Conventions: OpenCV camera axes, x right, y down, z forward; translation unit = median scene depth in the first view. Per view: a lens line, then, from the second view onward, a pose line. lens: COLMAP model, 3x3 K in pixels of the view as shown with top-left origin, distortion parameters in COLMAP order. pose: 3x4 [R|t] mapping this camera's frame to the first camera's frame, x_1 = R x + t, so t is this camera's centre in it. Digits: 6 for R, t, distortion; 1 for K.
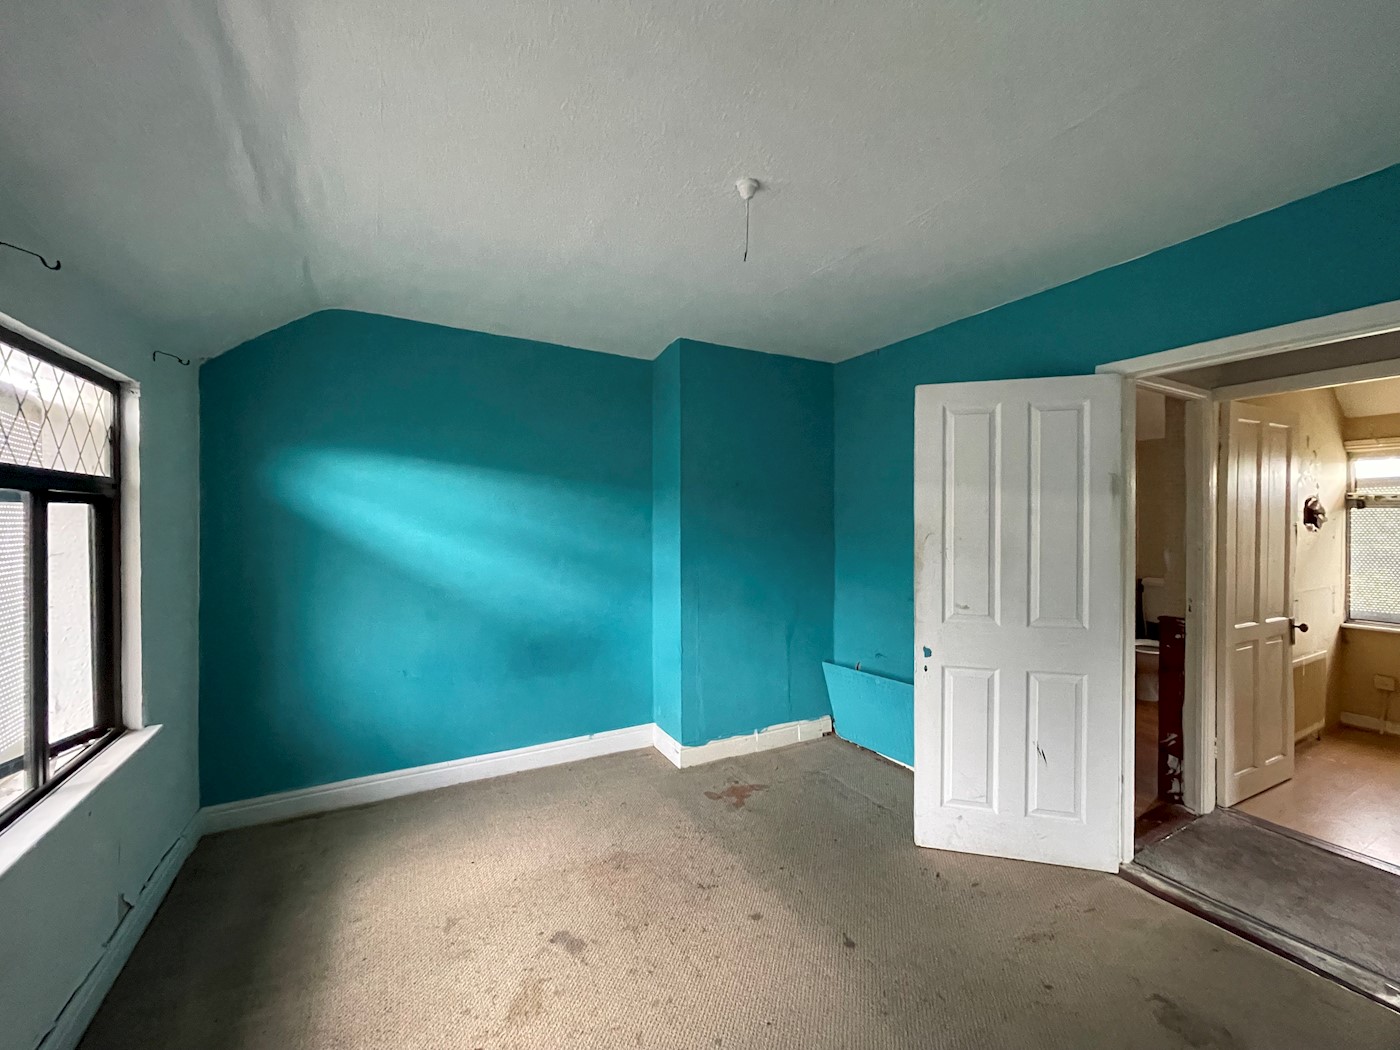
lens RADIAL K [[571.6, 0, 697.7], [0, 571.6, 527.8], [0, 0, 1]] dist [0.003996, 0.000769]
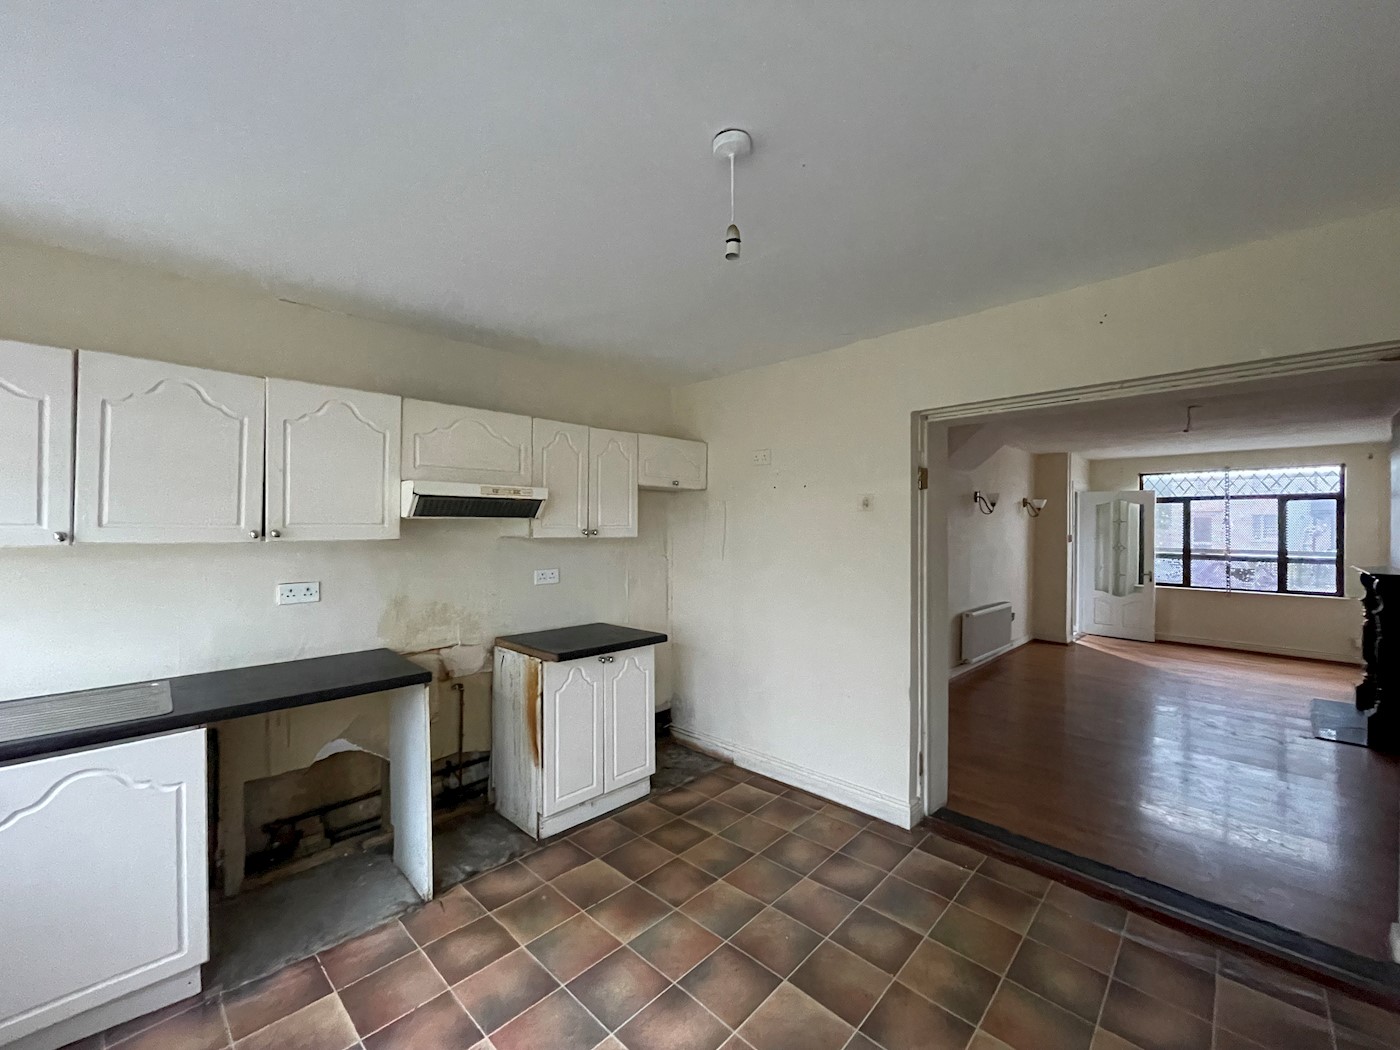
lens RADIAL K [[571.6, 0, 694.2], [0, 571.6, 523.9], [0, 0, 1]] dist [0.003996, 0.000769]
pose [[-0.952788, -0.003627, -0.303615, 3.740788], [-0.003840, 0.999993, 0.000106, 0.121374], [0.303613, 0.001267, -0.952795, 3.147940]]
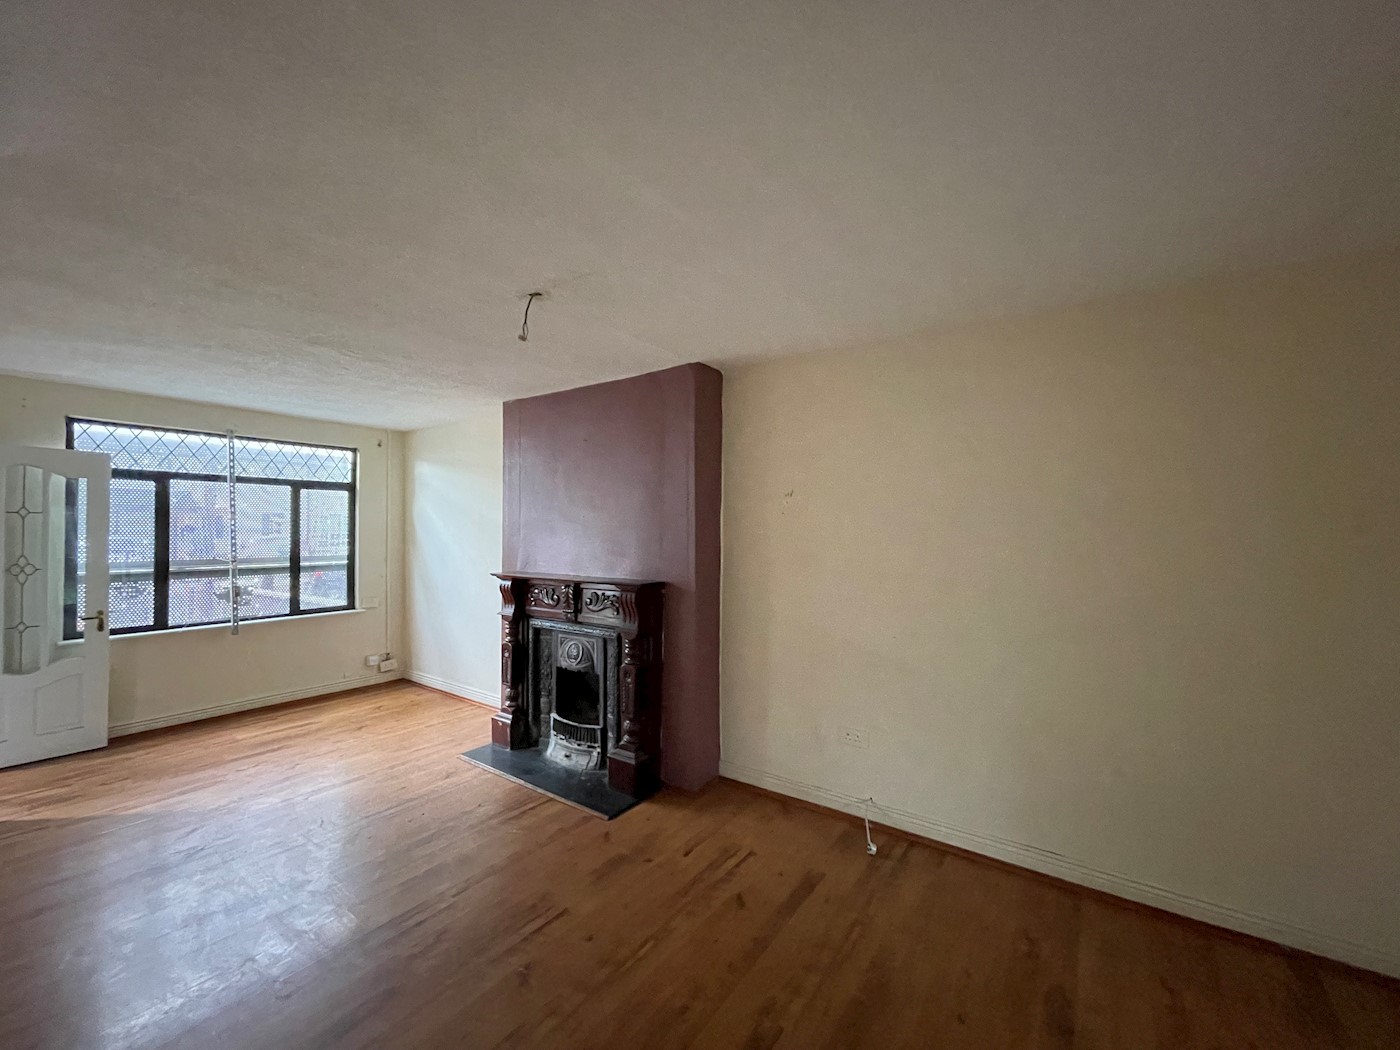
lens RADIAL K [[571.6, 0, 697.5], [0, 571.6, 524.9], [0, 0, 1]] dist [0.003996, 0.000769]
pose [[0.449311, -0.000278, -0.893375, 2.291164], [-0.010210, 0.999933, -0.005447, 0.125044], [0.893317, 0.011569, 0.449278, 1.280862]]
